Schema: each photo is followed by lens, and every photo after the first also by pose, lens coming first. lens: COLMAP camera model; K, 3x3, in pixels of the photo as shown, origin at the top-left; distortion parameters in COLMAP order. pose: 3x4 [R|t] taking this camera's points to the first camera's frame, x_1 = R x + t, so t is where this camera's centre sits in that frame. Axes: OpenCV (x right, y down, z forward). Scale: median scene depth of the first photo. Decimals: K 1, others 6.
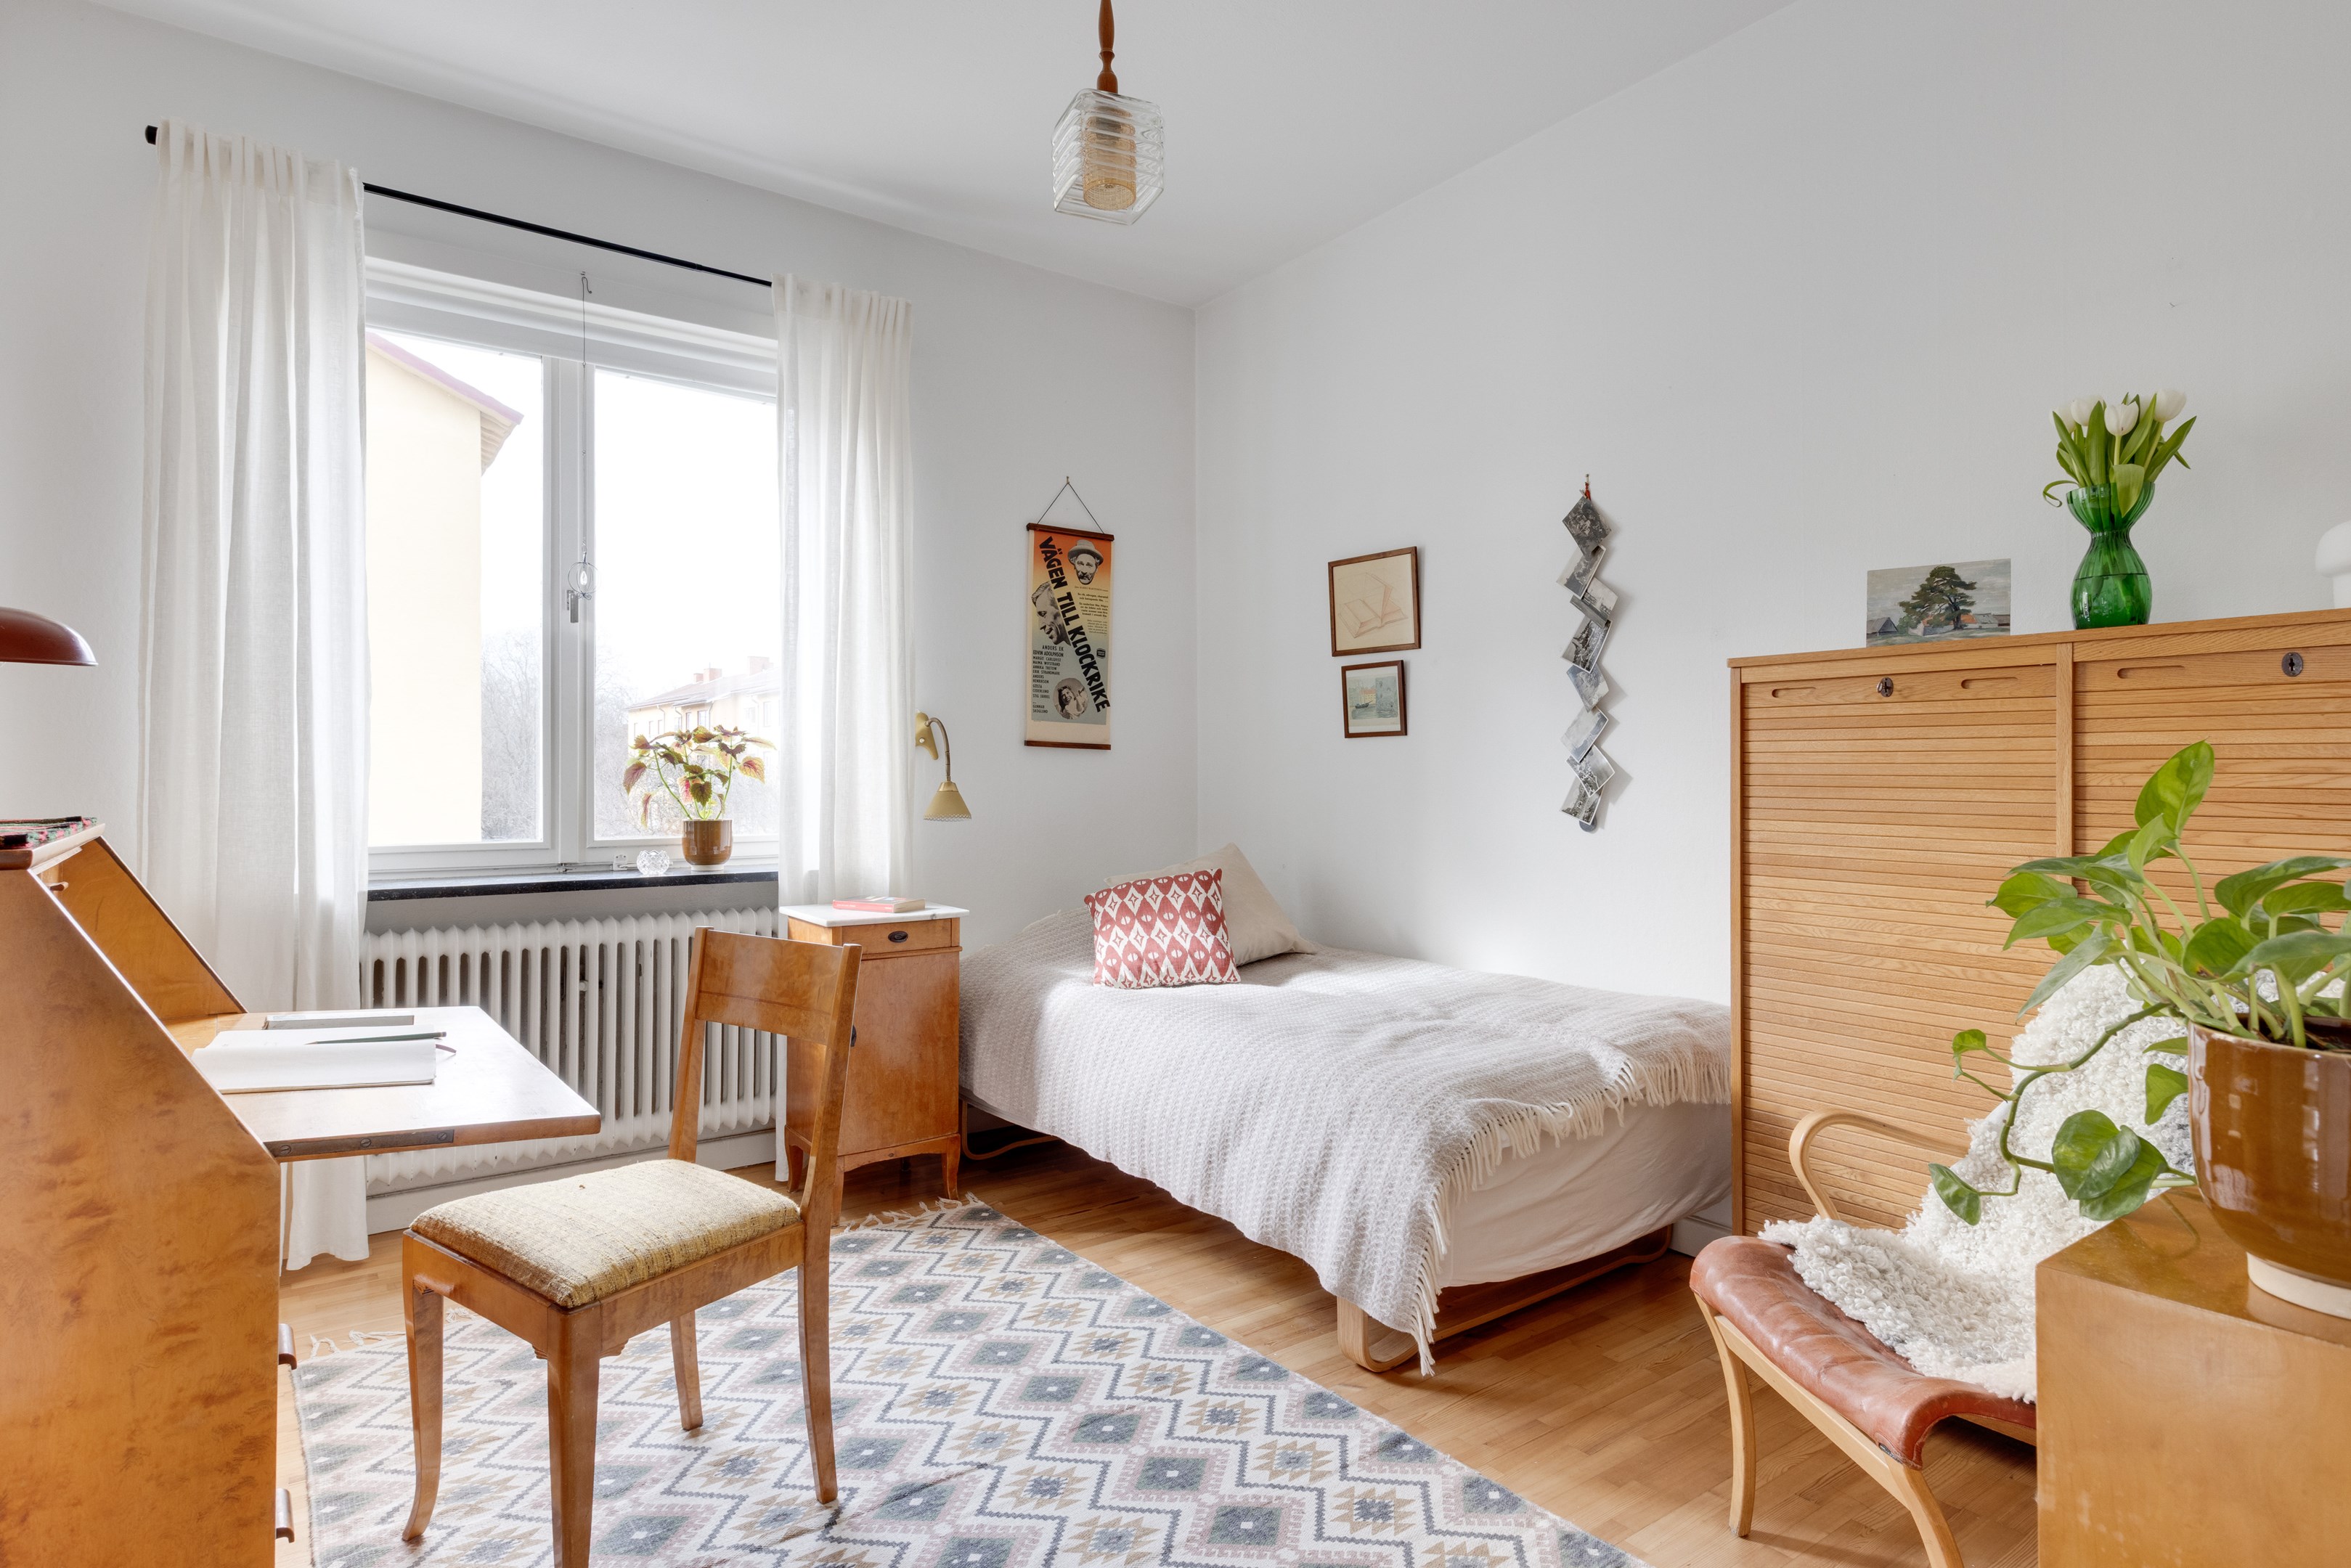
lens RADIAL K [[1262.3, 0, 1180.1], [0, 1262.3, 775.6], [0, 0, 1]] dist [-0.002283, 0.000809]
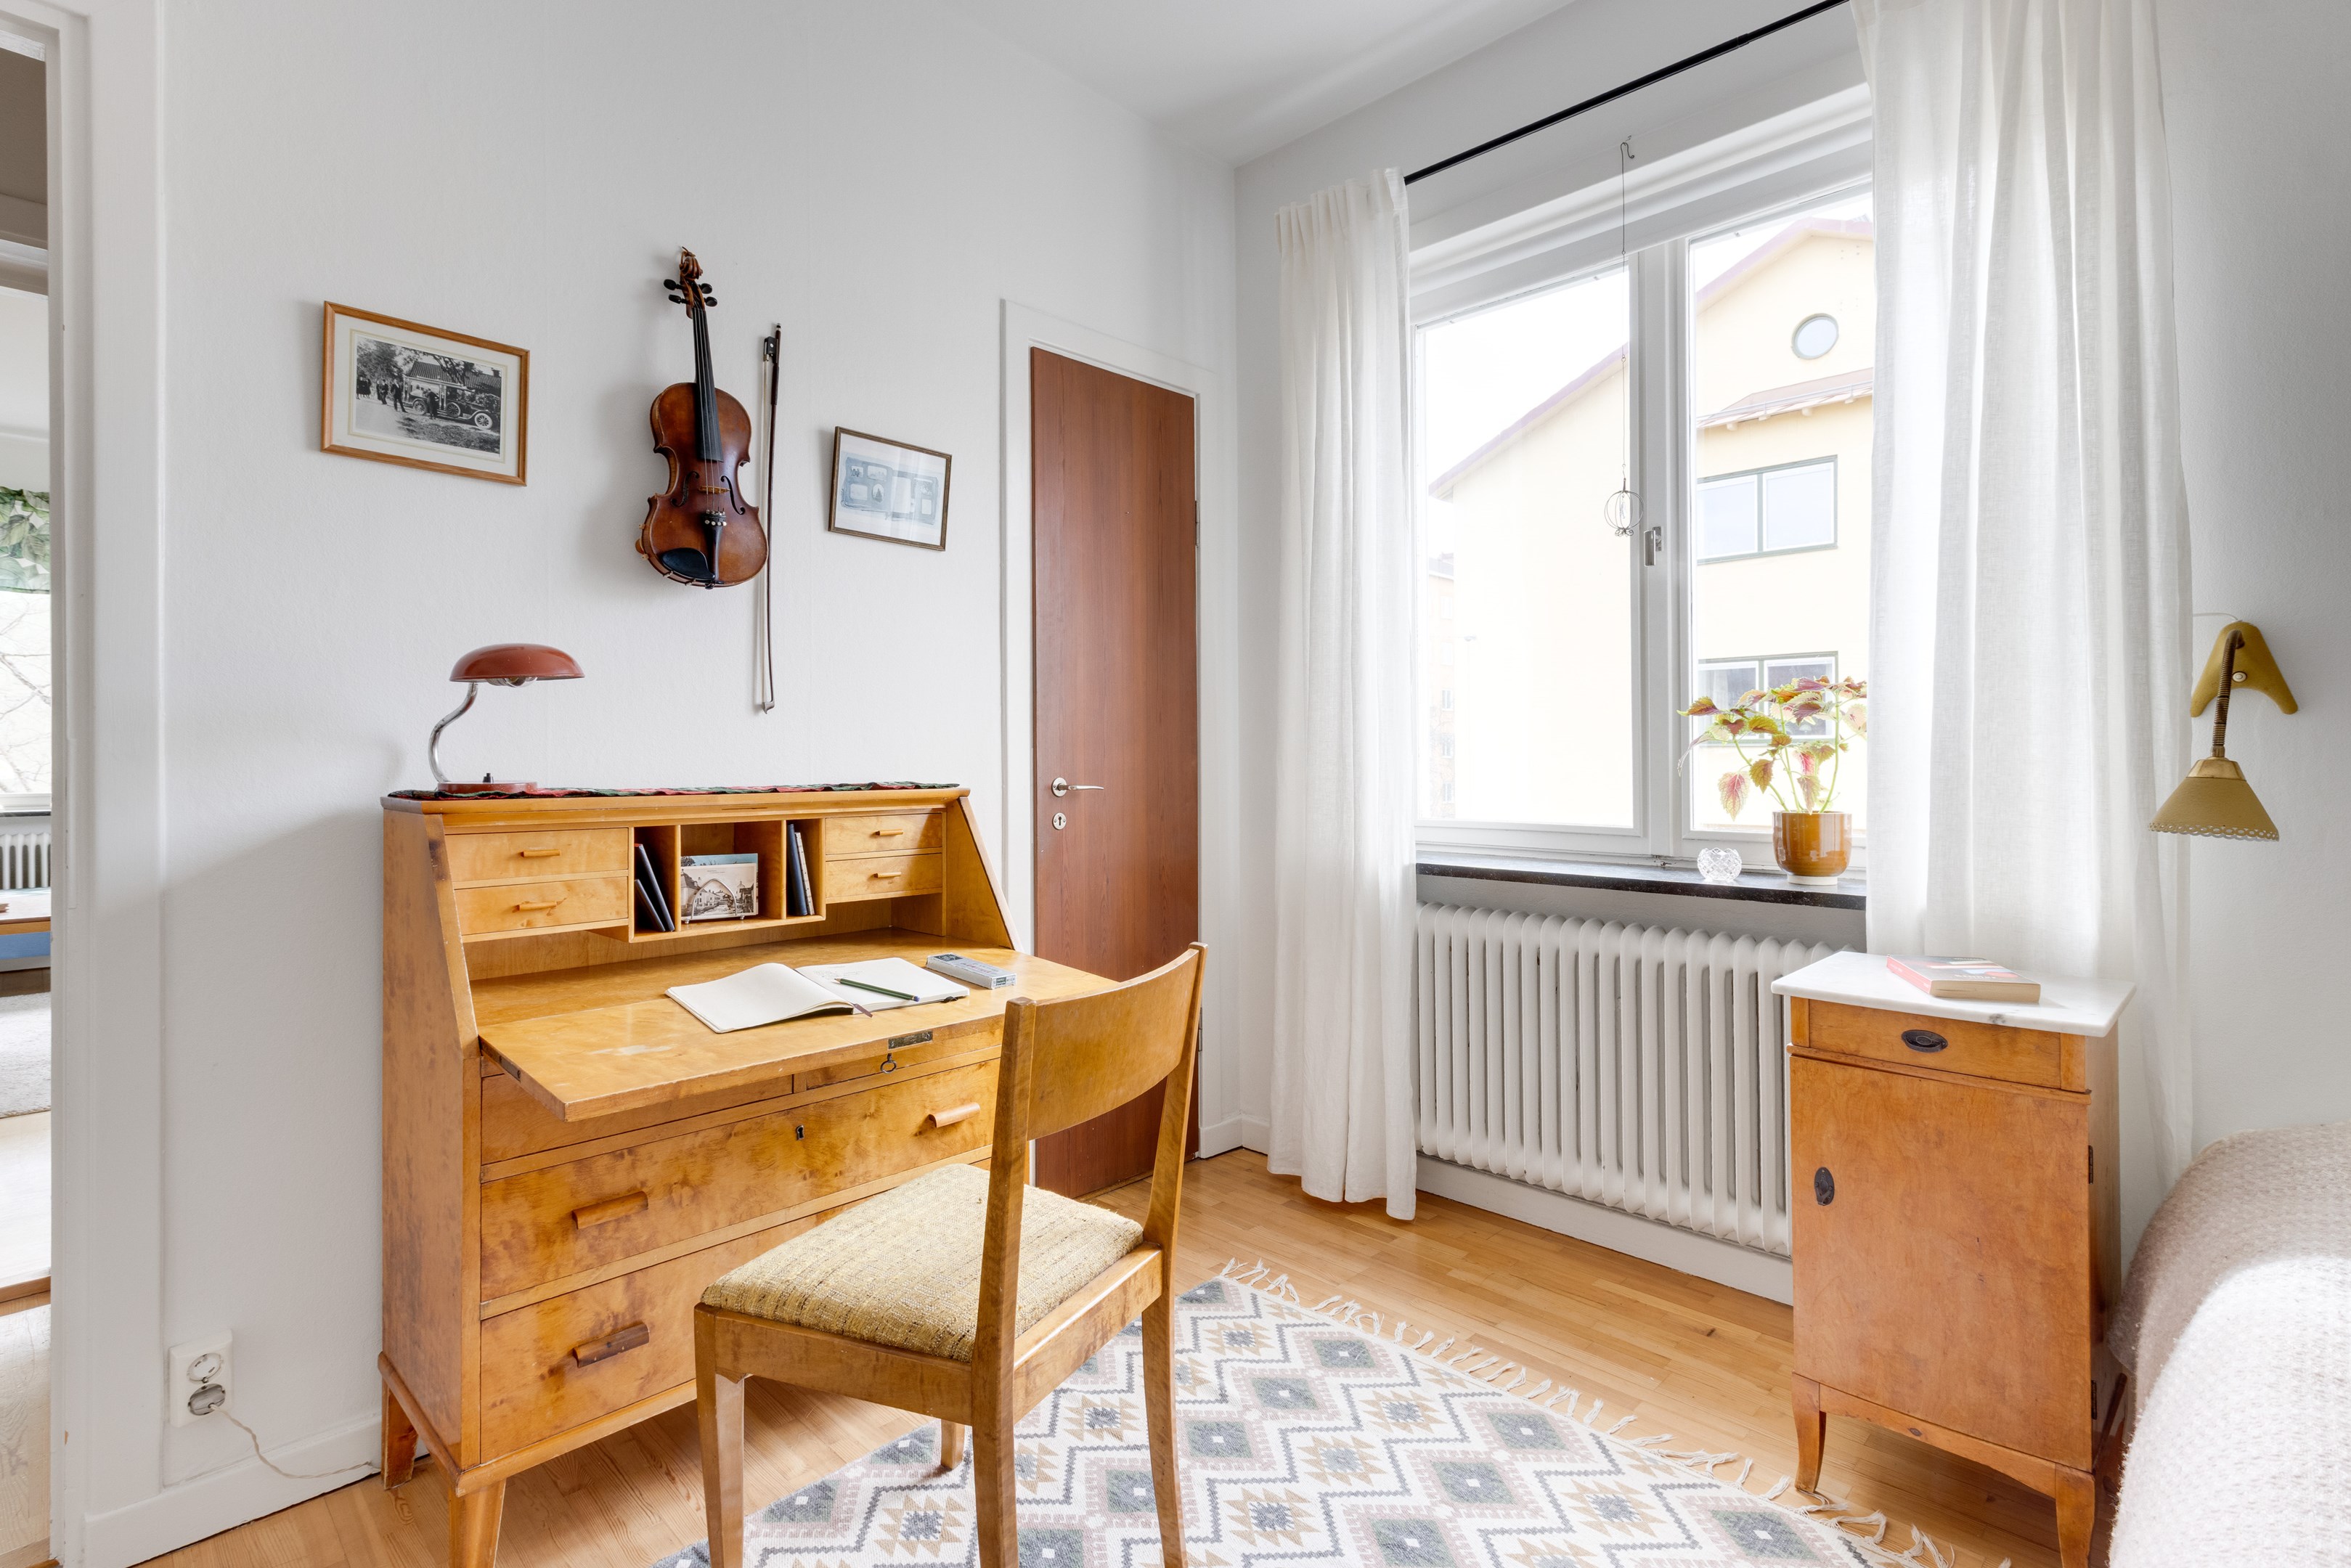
lens RADIAL K [[1105.4, 0, 1187.7], [0, 1105.4, 771.2], [0, 0, 1]] dist [0.002004, 0.000018]
pose [[0.159927, 0.010512, -0.987073, 0.275937], [0.004267, 0.999927, 0.011340, 0.005363], [0.987120, -0.006025, 0.159871, 0.845889]]
